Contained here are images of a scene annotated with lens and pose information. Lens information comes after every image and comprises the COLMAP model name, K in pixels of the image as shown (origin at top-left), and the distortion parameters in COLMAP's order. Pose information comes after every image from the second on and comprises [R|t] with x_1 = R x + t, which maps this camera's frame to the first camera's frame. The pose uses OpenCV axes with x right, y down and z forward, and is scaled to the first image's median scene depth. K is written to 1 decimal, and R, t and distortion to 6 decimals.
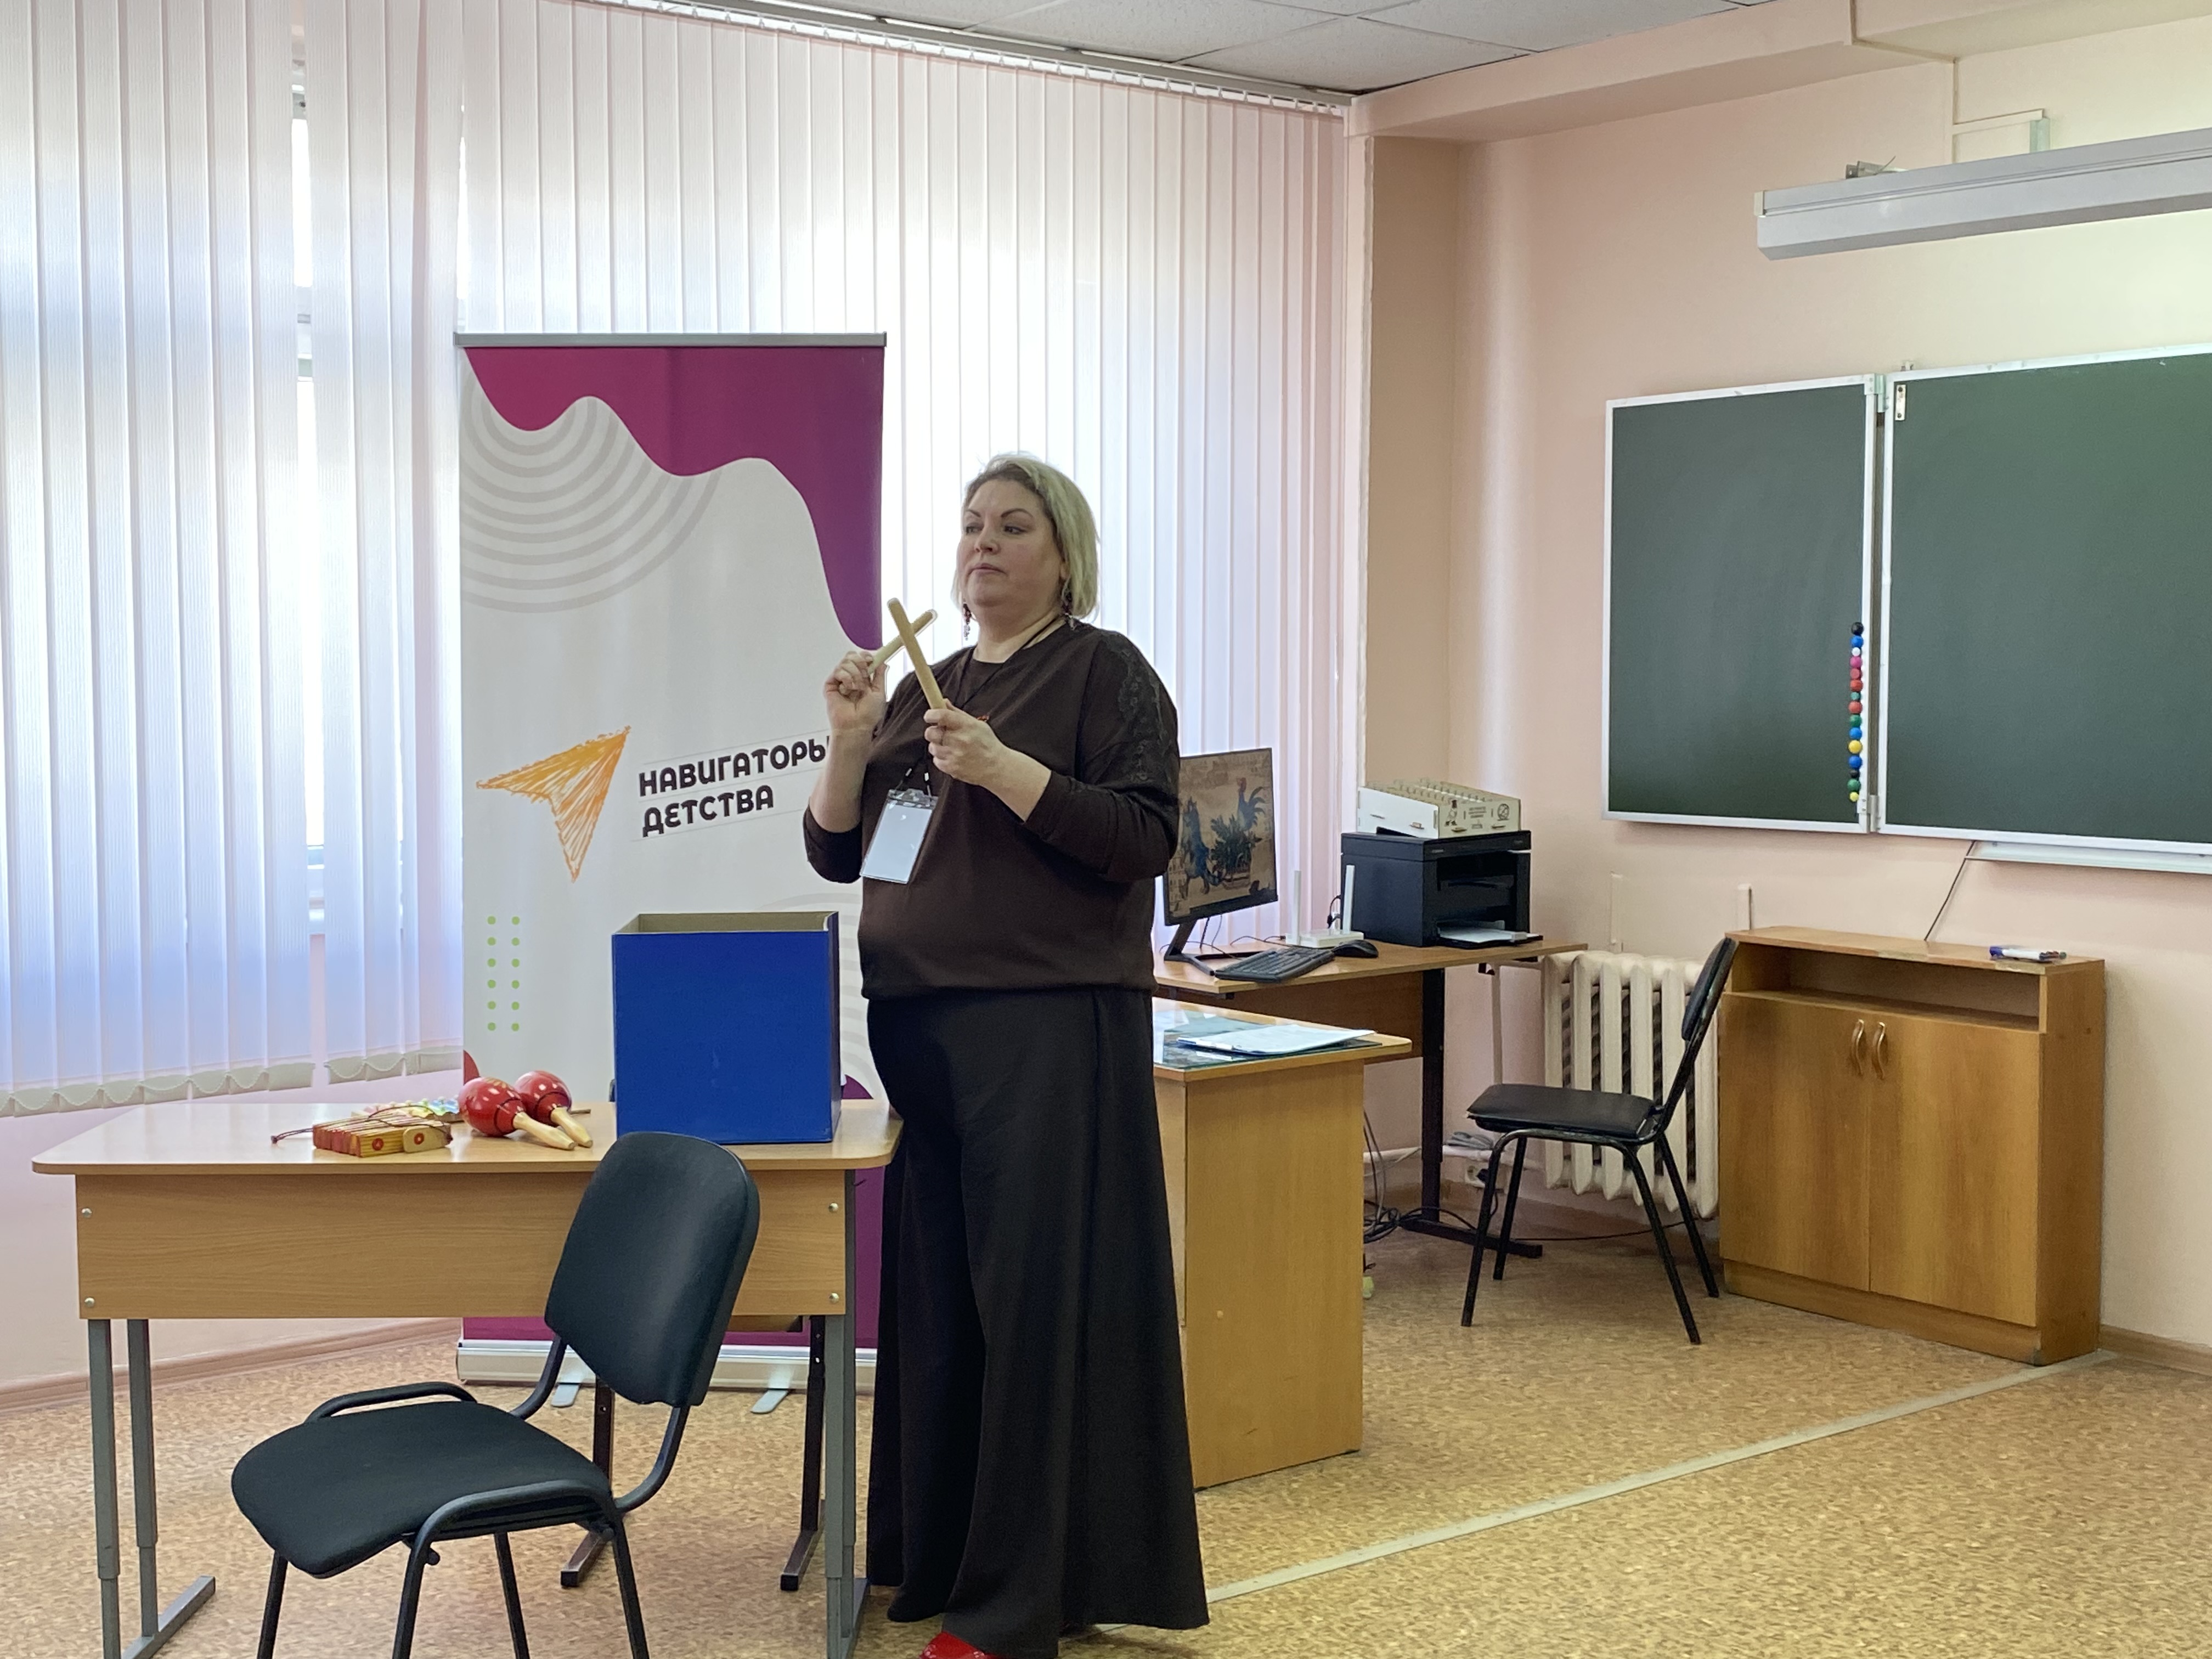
lens RADIAL K [[2820.8, 0, 1047.6], [0, 2820.8, 849.6], [0, 0, 1]] dist [0.122795, -0.309908]
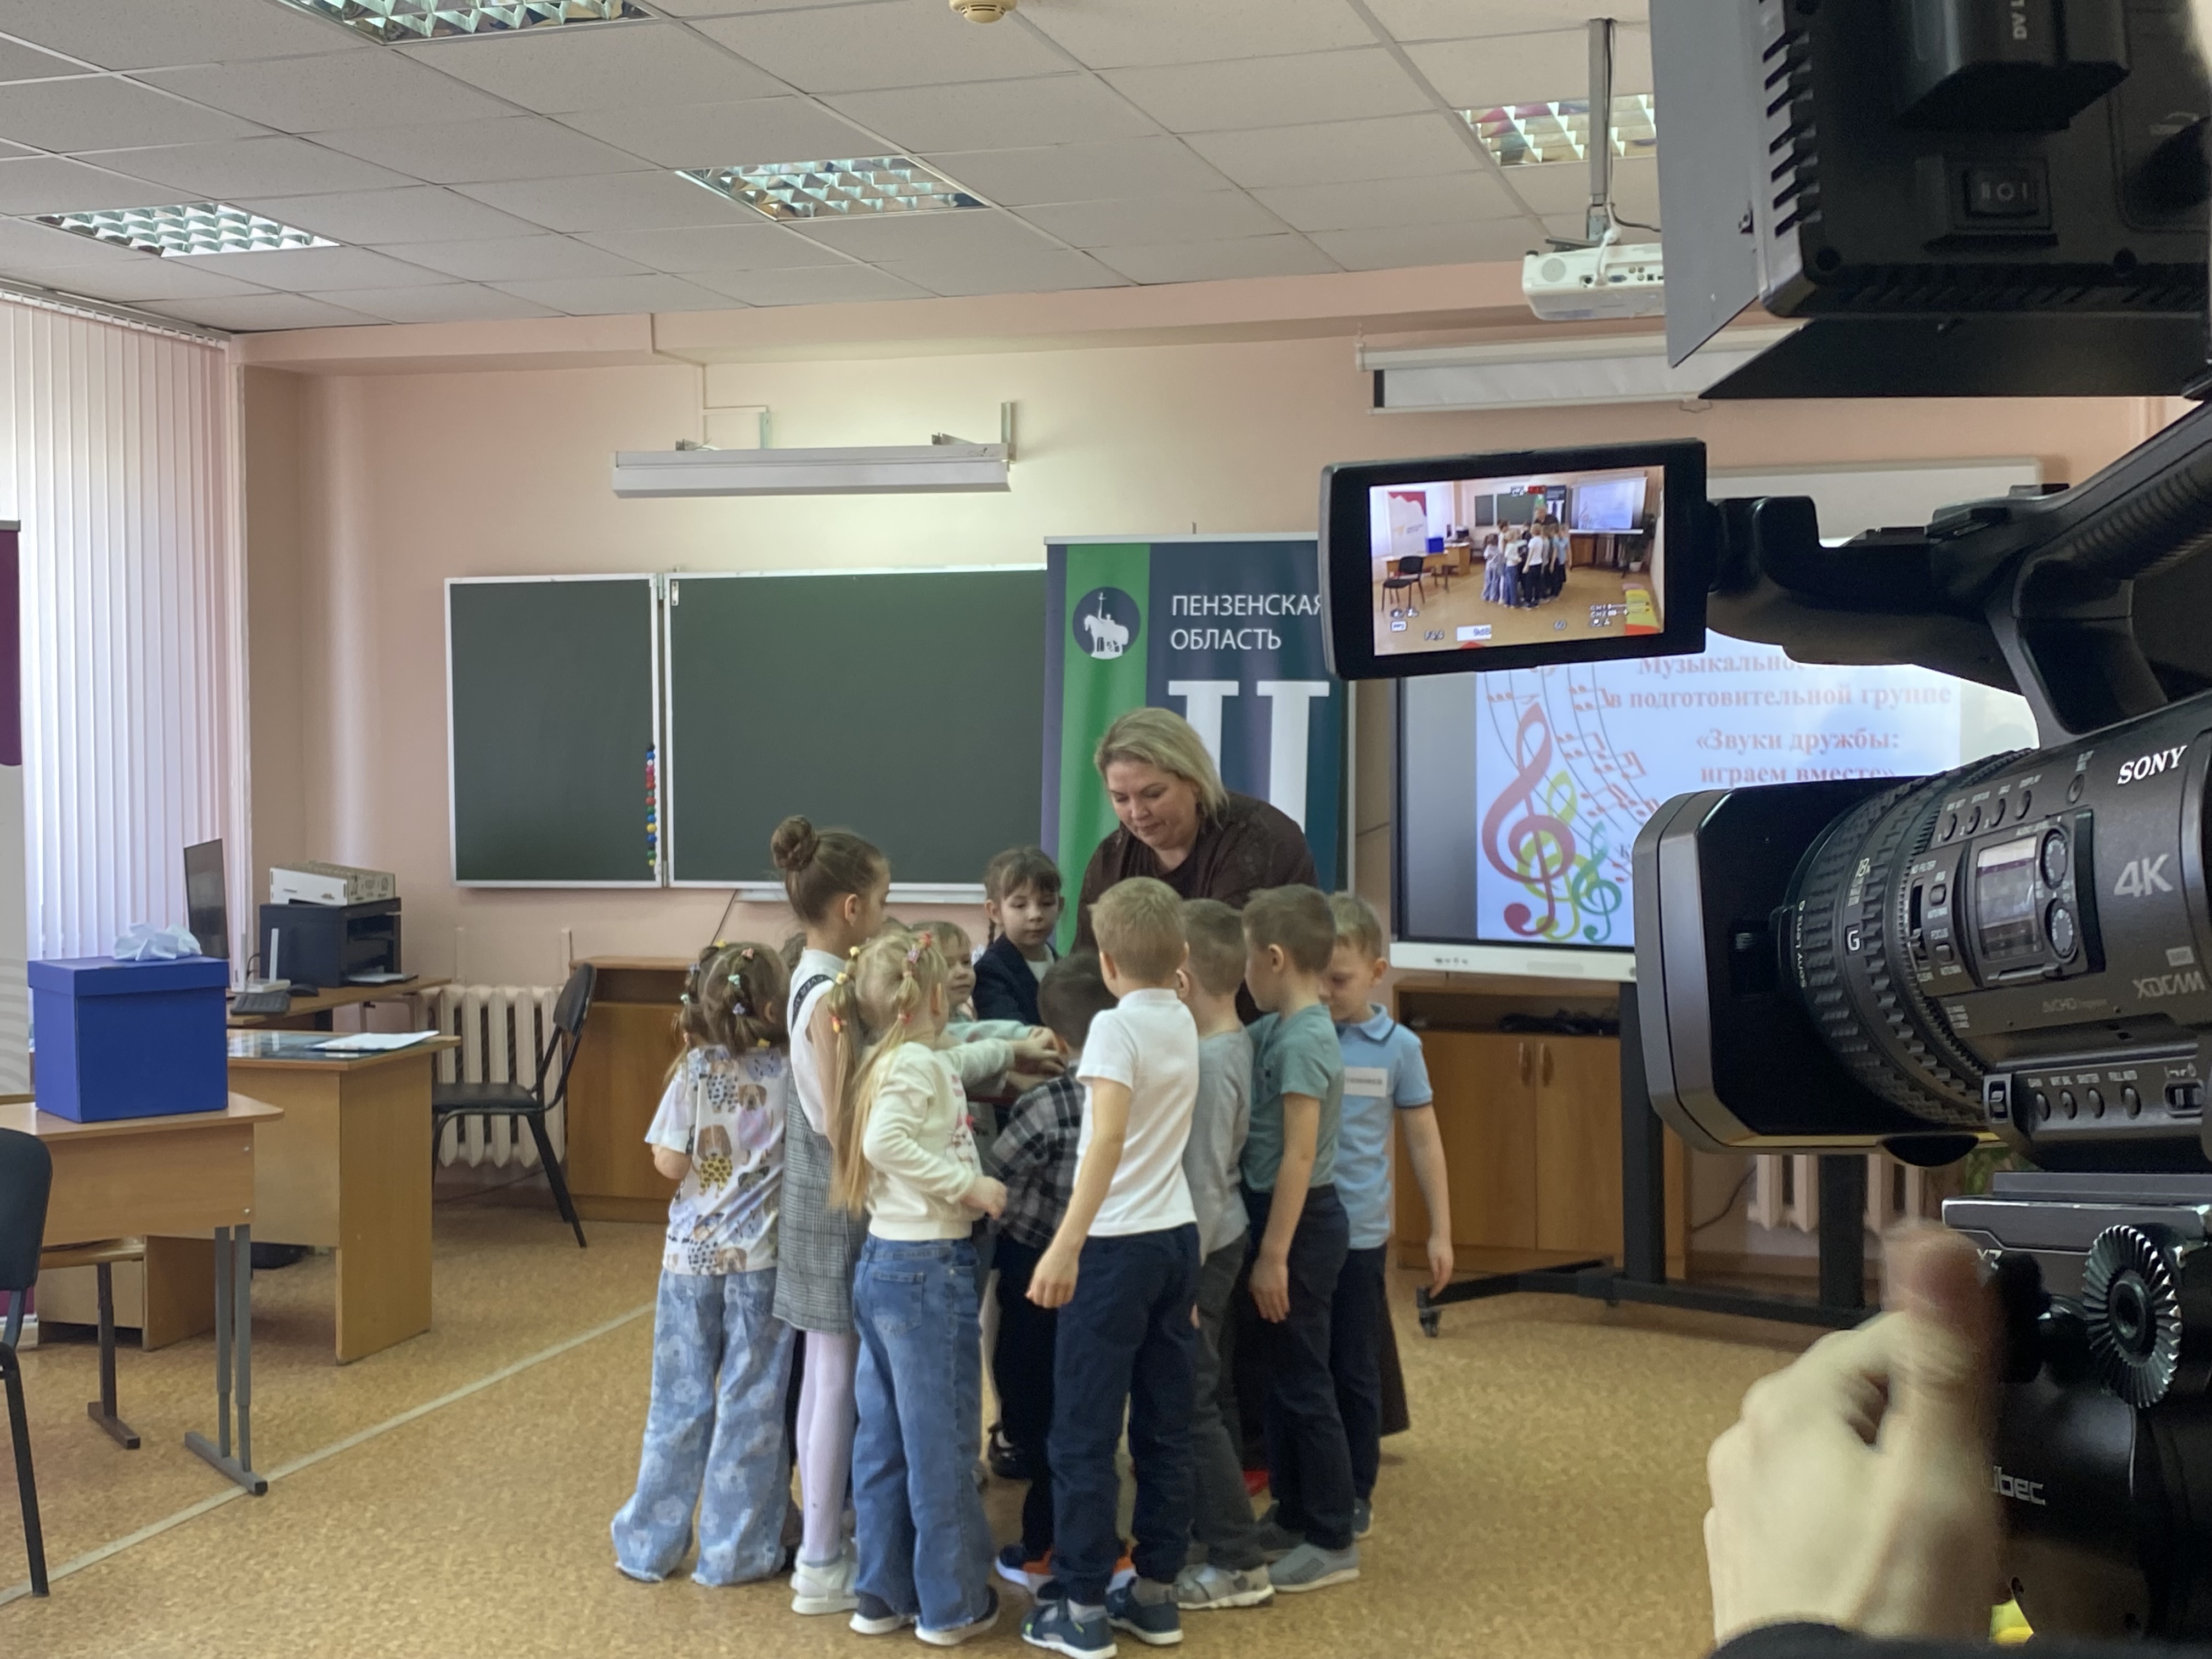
lens RADIAL K [[2695.1, 0, 1097.1], [0, 2695.1, 832.5], [0, 0, 1]] dist [0.126384, 0.031114]
pose [[0.820483, -0.023316, 0.571195, -0.341000], [0.047344, 0.998507, -0.027248, 0.015439], [-0.569707, 0.049399, 0.820362, -0.277079]]
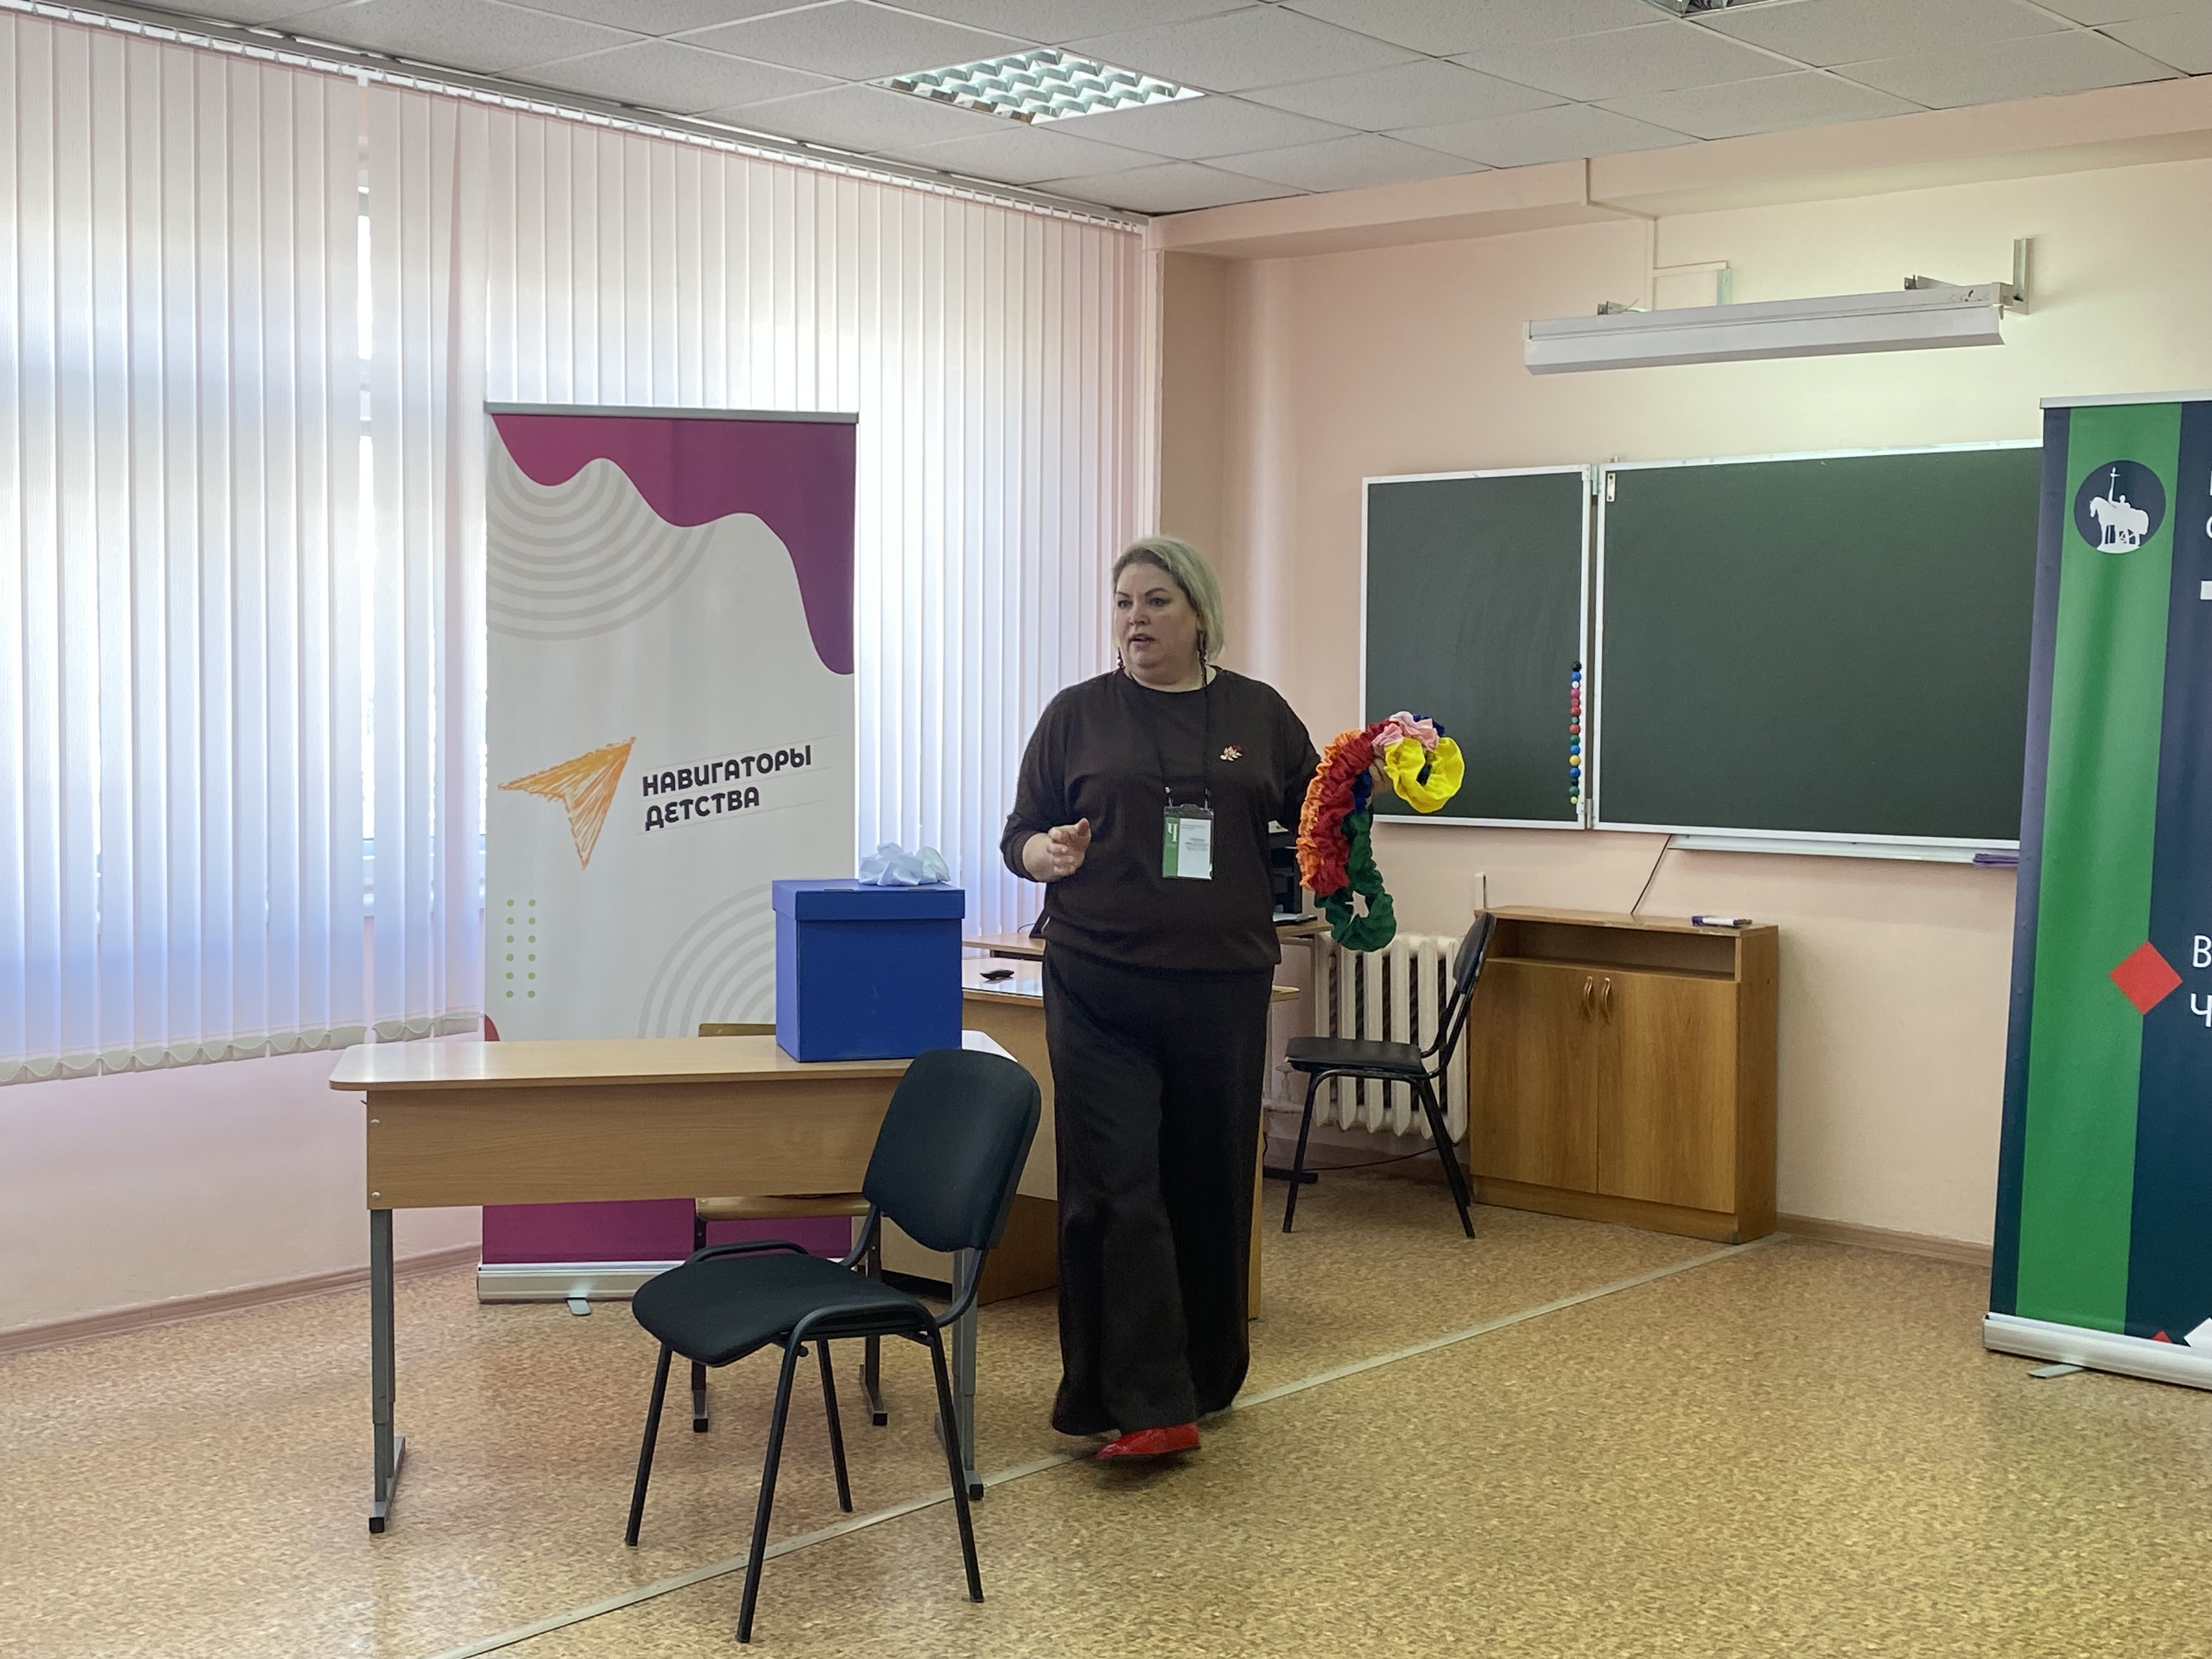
lens RADIAL K [[2789.9, 0, 1106.0], [0, 2789.9, 829.5], [0, 0, 1]] dist [0.180530, -0.518768]
pose [[0.978230, -0.002432, 0.207507, -0.188111], [0.006498, 0.999800, -0.018912, 0.017528], [-0.207420, 0.019849, 0.978051, -0.176474]]
